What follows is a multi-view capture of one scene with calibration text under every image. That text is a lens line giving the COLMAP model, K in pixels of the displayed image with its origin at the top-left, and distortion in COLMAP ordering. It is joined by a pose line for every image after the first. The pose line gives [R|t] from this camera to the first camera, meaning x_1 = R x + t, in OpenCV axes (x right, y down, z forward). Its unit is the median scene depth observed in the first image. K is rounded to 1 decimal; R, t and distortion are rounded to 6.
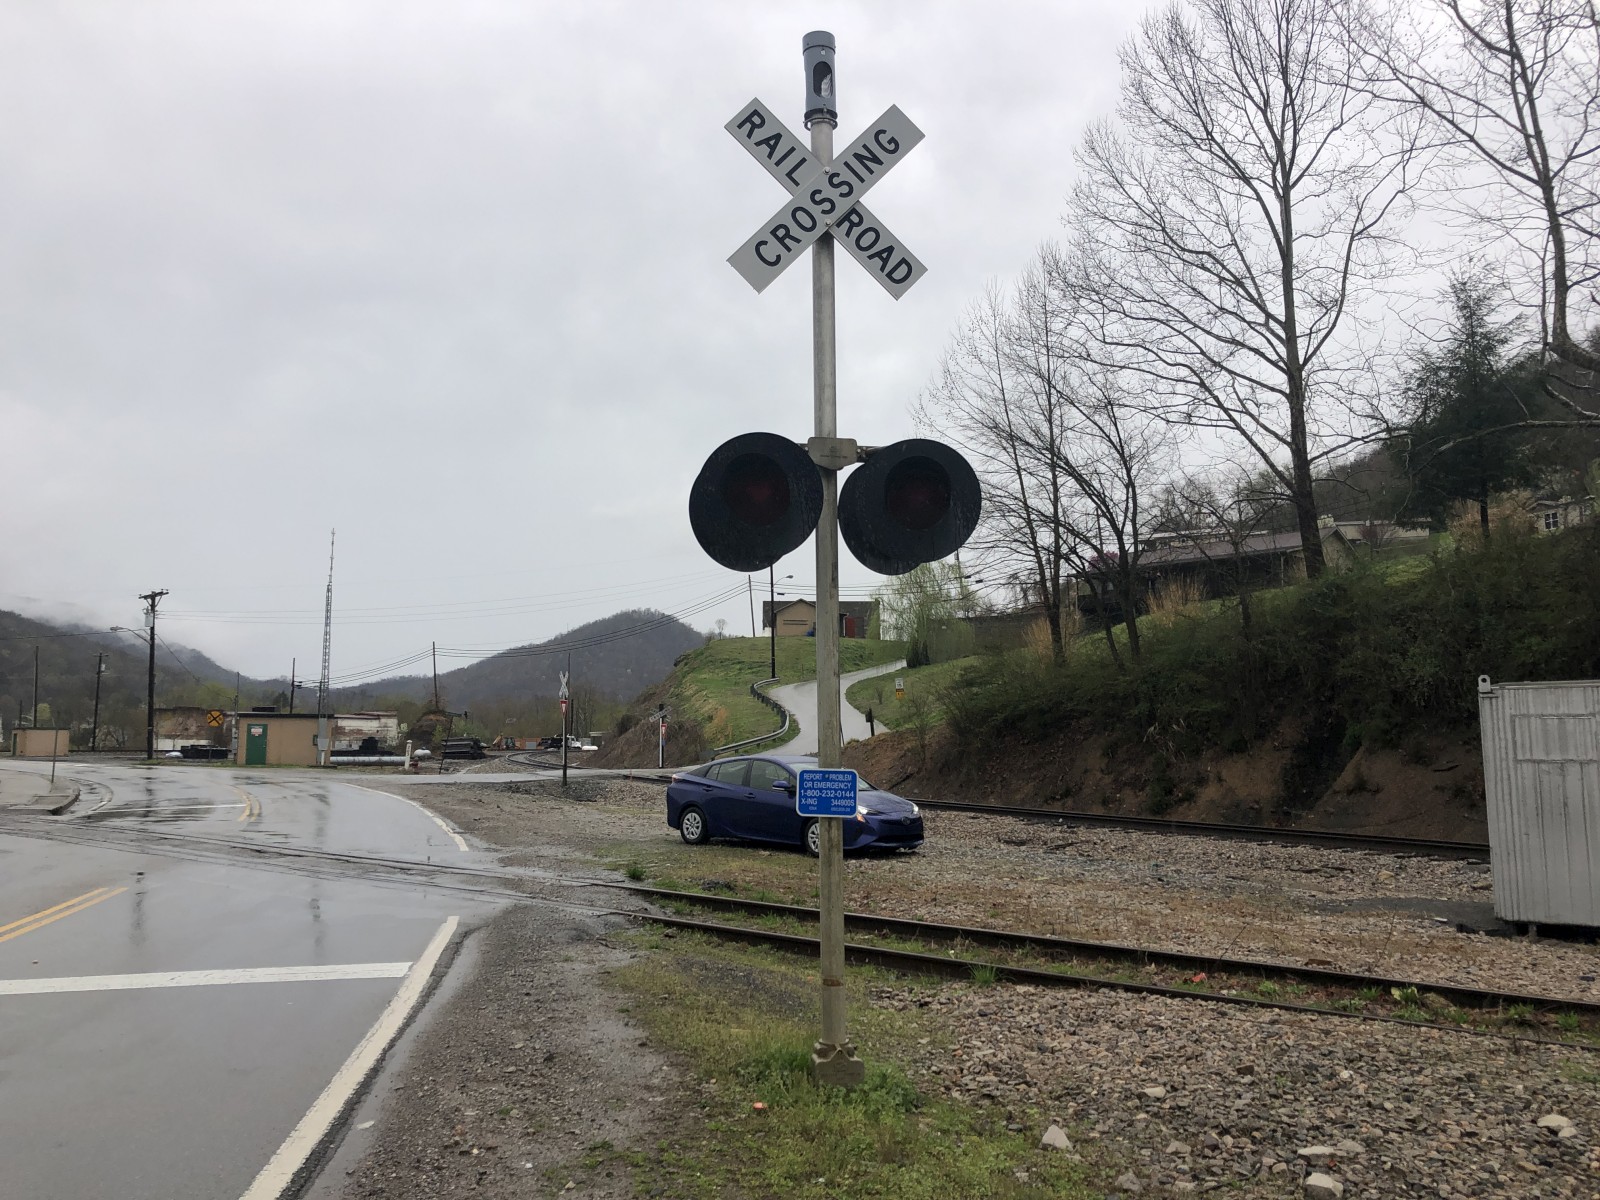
lens RADIAL K [[1310.6, 0, 787.9], [0, 1310.6, 594.7], [0, 0, 1]] dist [0.052710, -0.060100]
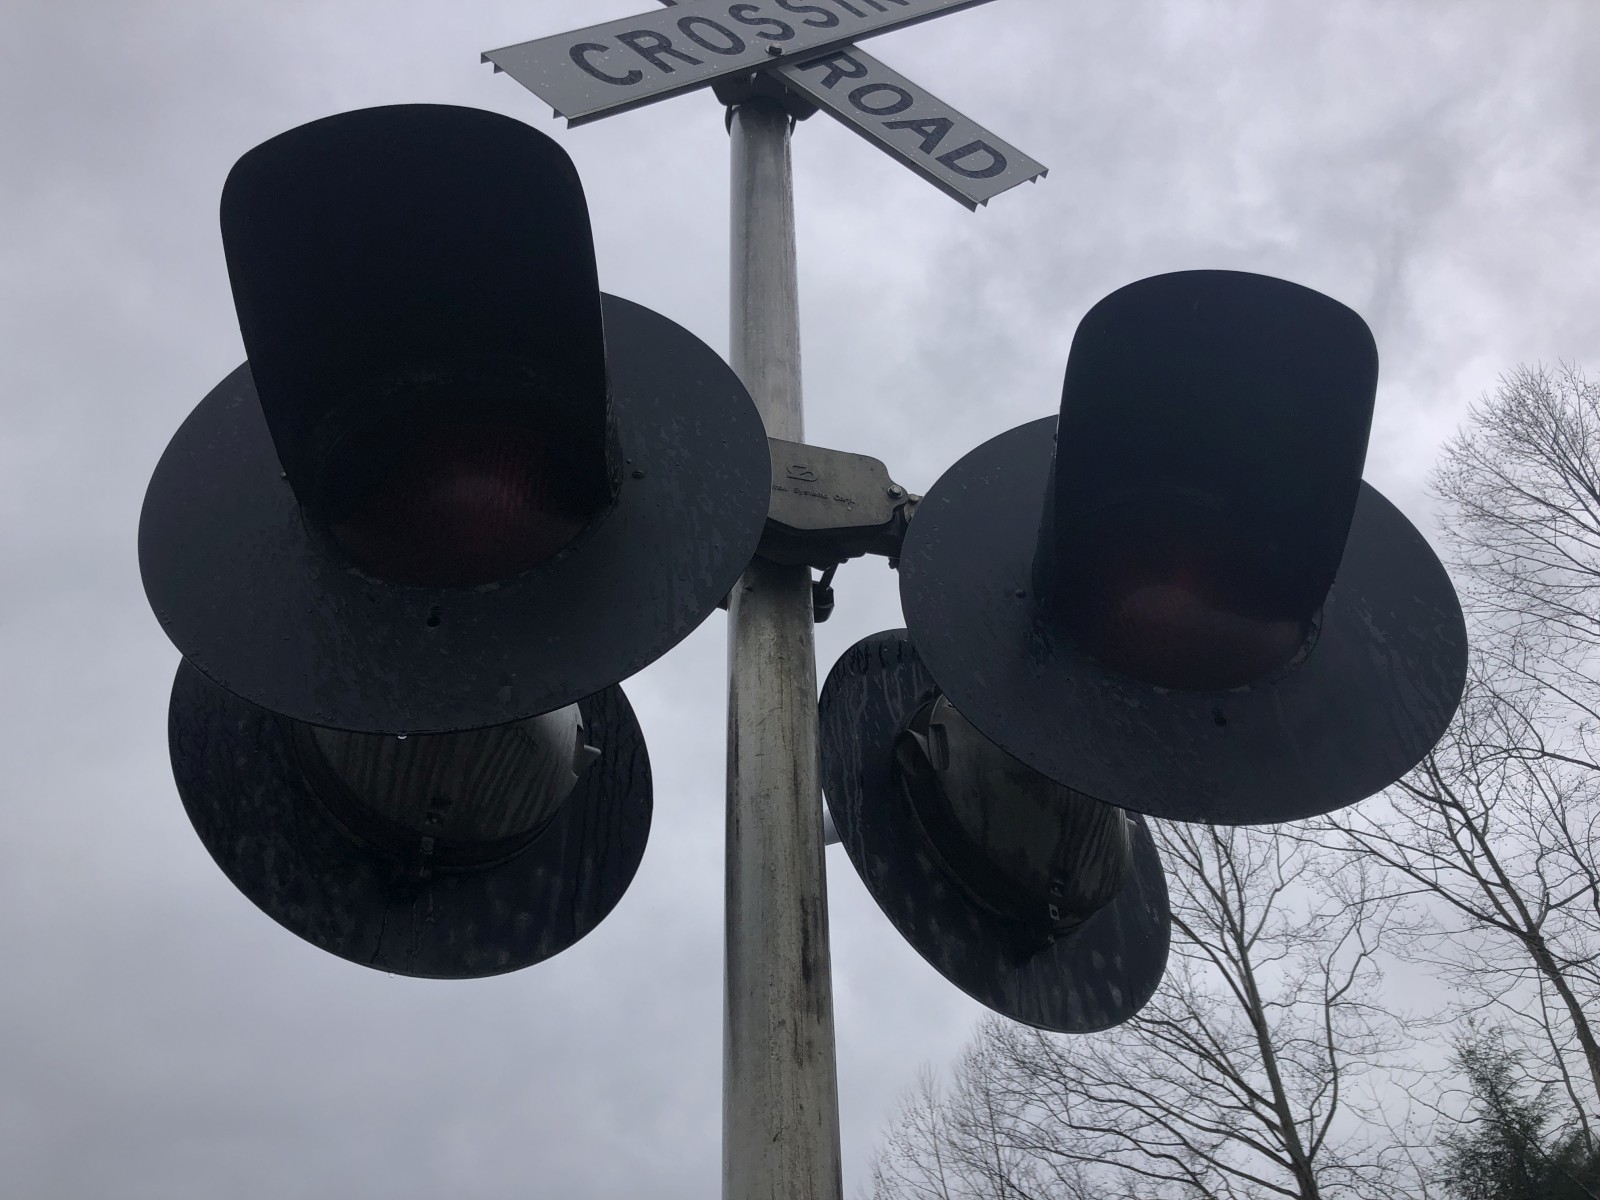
lens RADIAL K [[1310.6, 0, 812.5], [0, 1310.6, 572.0], [0, 0, 1]] dist [0.052710, -0.060100]
pose [[0.996433, 0.032588, 0.077842, 0.003060], [0.019345, 0.809662, -0.586577, 0.010360], [-0.082141, 0.585990, 0.806144, 0.143071]]
